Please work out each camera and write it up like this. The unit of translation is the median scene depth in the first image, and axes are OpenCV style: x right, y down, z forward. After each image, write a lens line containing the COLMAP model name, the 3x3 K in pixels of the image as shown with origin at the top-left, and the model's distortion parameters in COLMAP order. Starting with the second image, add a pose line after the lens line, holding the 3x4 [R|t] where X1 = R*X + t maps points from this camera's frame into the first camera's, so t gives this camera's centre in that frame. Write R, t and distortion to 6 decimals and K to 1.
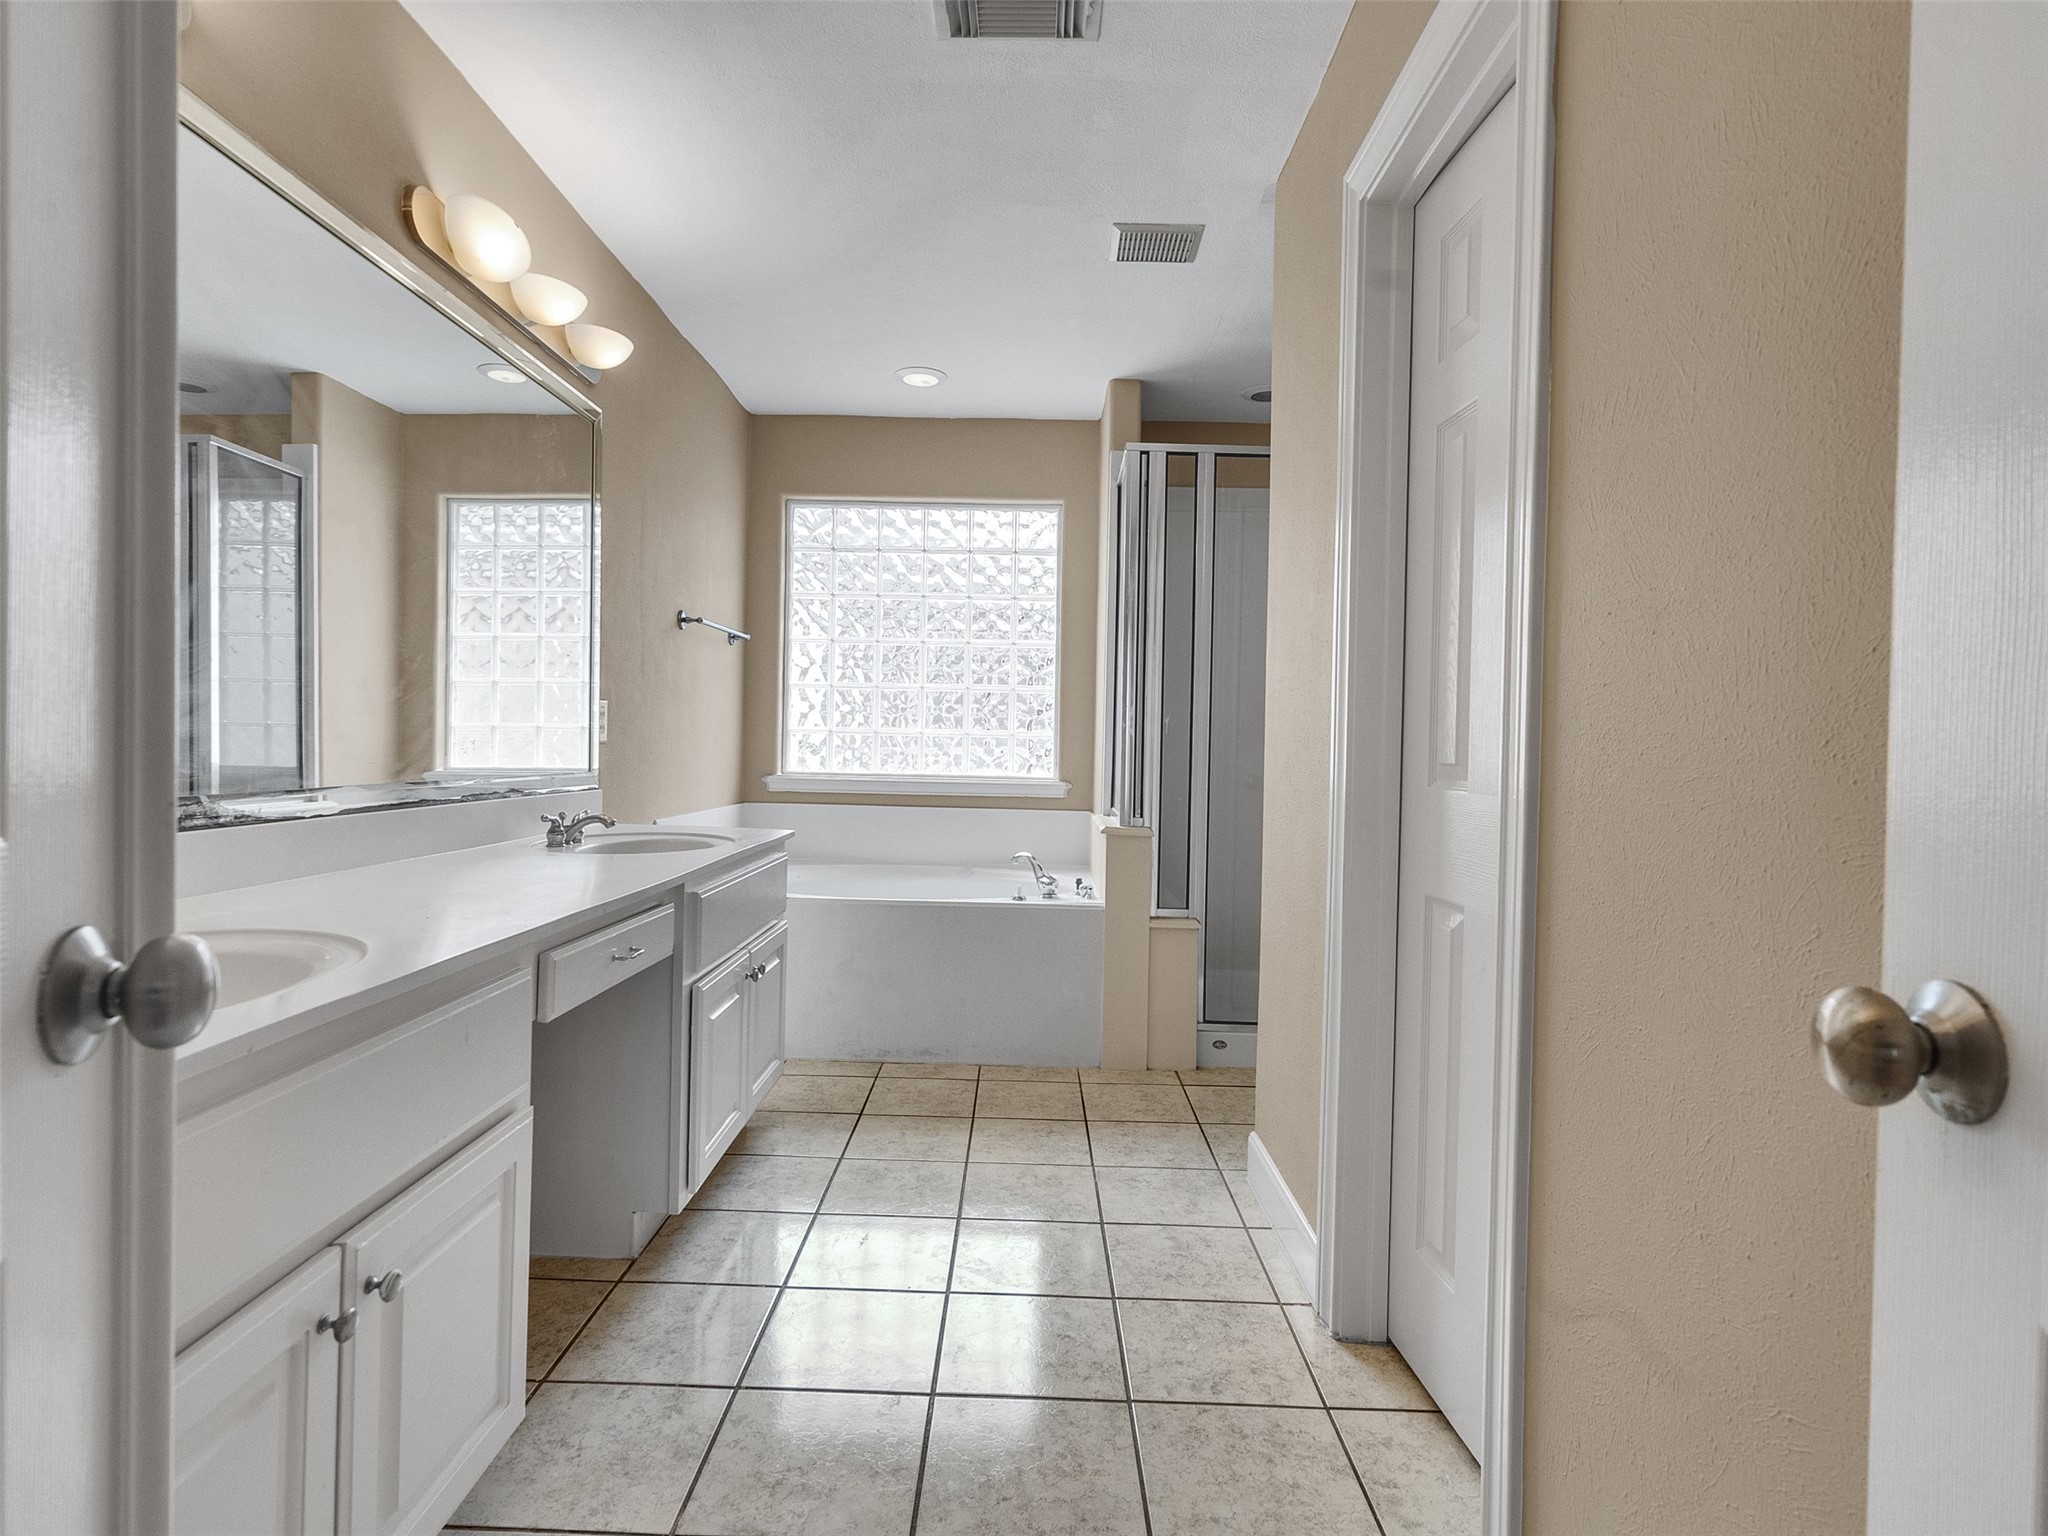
lens RADIAL K [[1066.9, 0, 1028.1], [0, 1066.9, 764.2], [0, 0, 1]] dist [-0.004072, 0.003424]
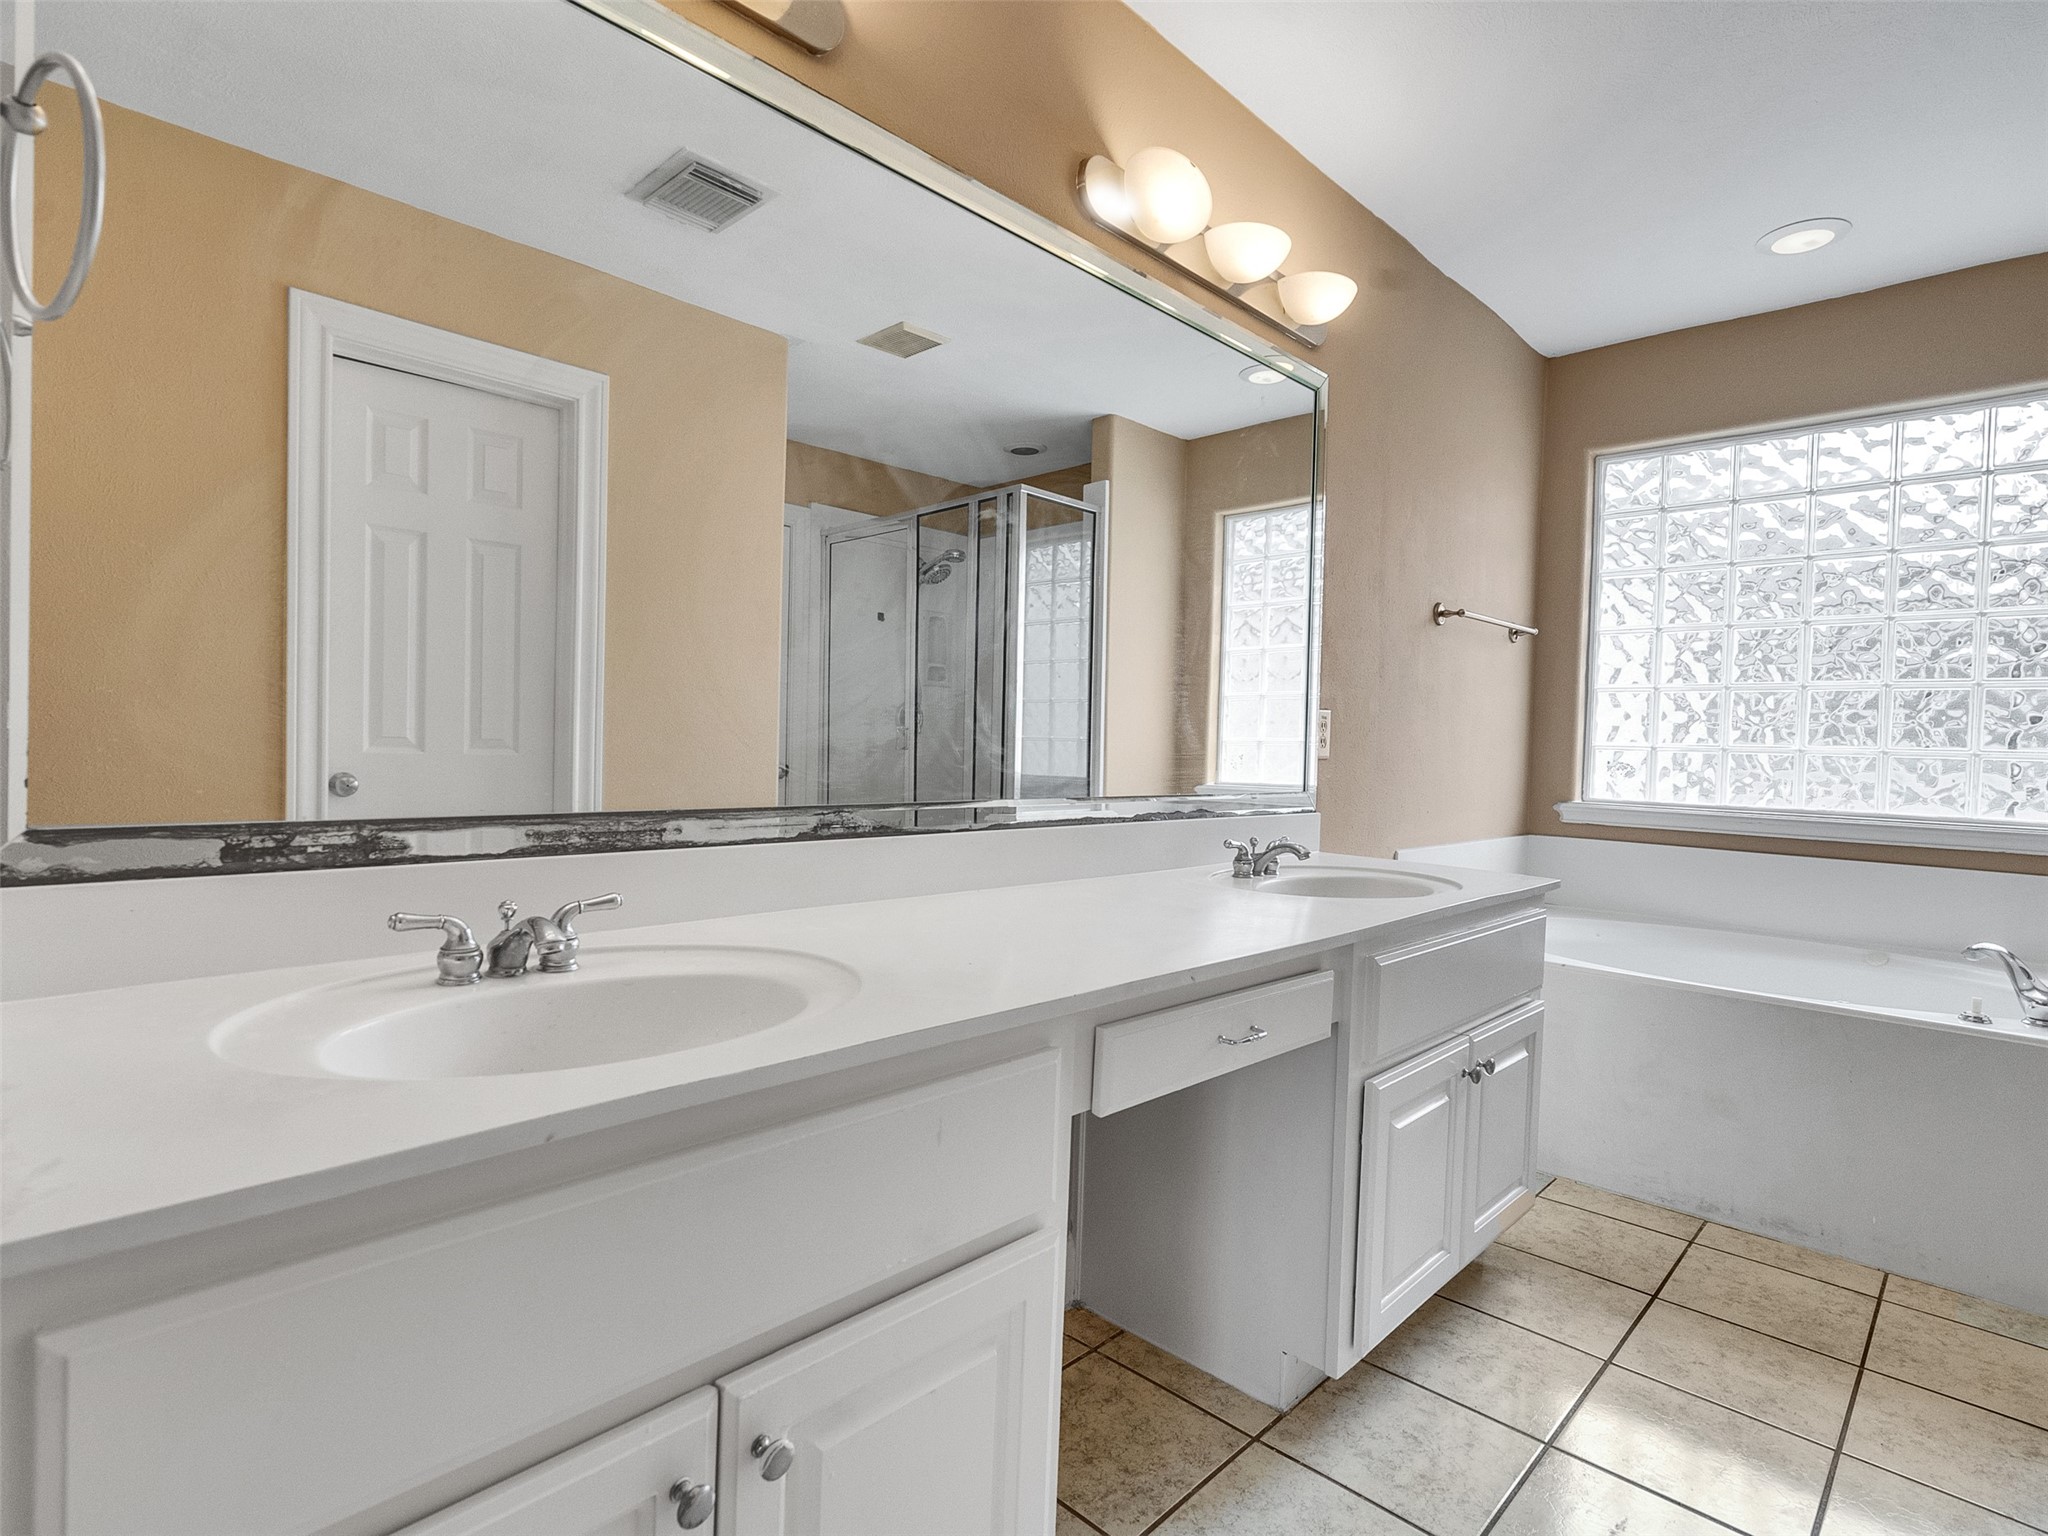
lens RADIAL K [[1066.9, 0, 1002.4], [0, 1066.9, 761.1], [0, 0, 1]] dist [-0.004072, 0.003424]
pose [[0.718716, 0.013643, -0.695170, 0.012556], [-0.027141, 0.999596, -0.008443, -0.002934], [0.694774, 0.024936, 0.718796, 0.153308]]
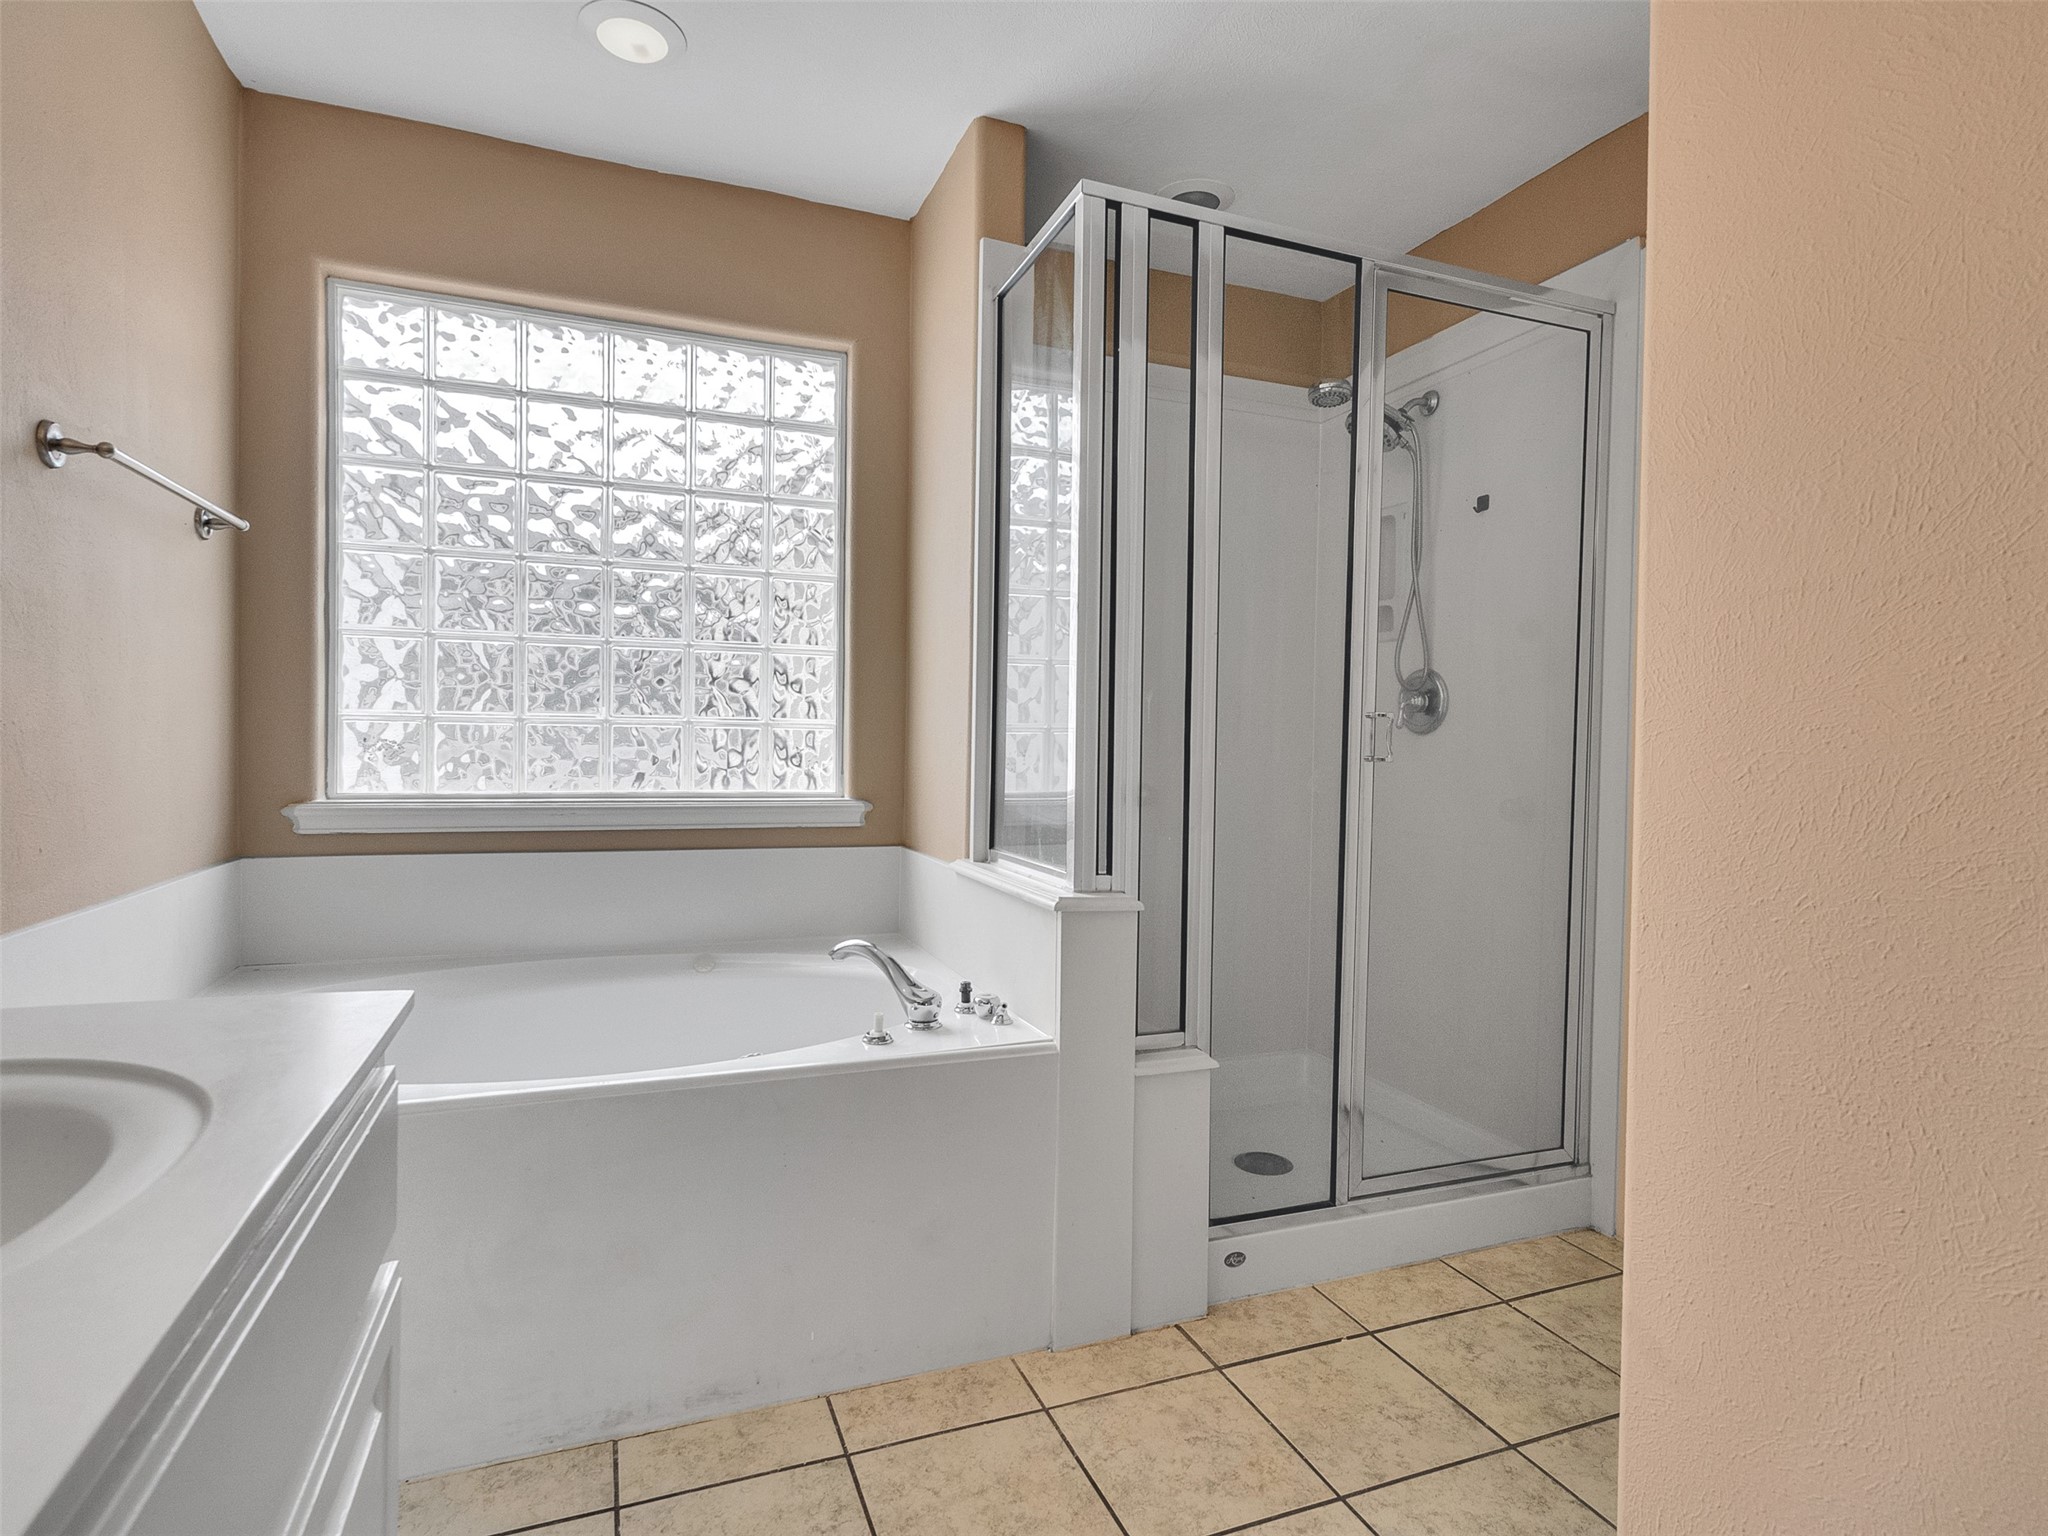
lens RADIAL K [[1066.9, 0, 1024.3], [0, 1066.9, 756.1], [0, 0, 1]] dist [-0.004072, 0.003424]
pose [[0.929047, -0.013670, 0.369709, -0.126457], [0.010609, 0.999891, 0.010311, -0.016592], [-0.369809, -0.005657, 0.929090, 0.464842]]
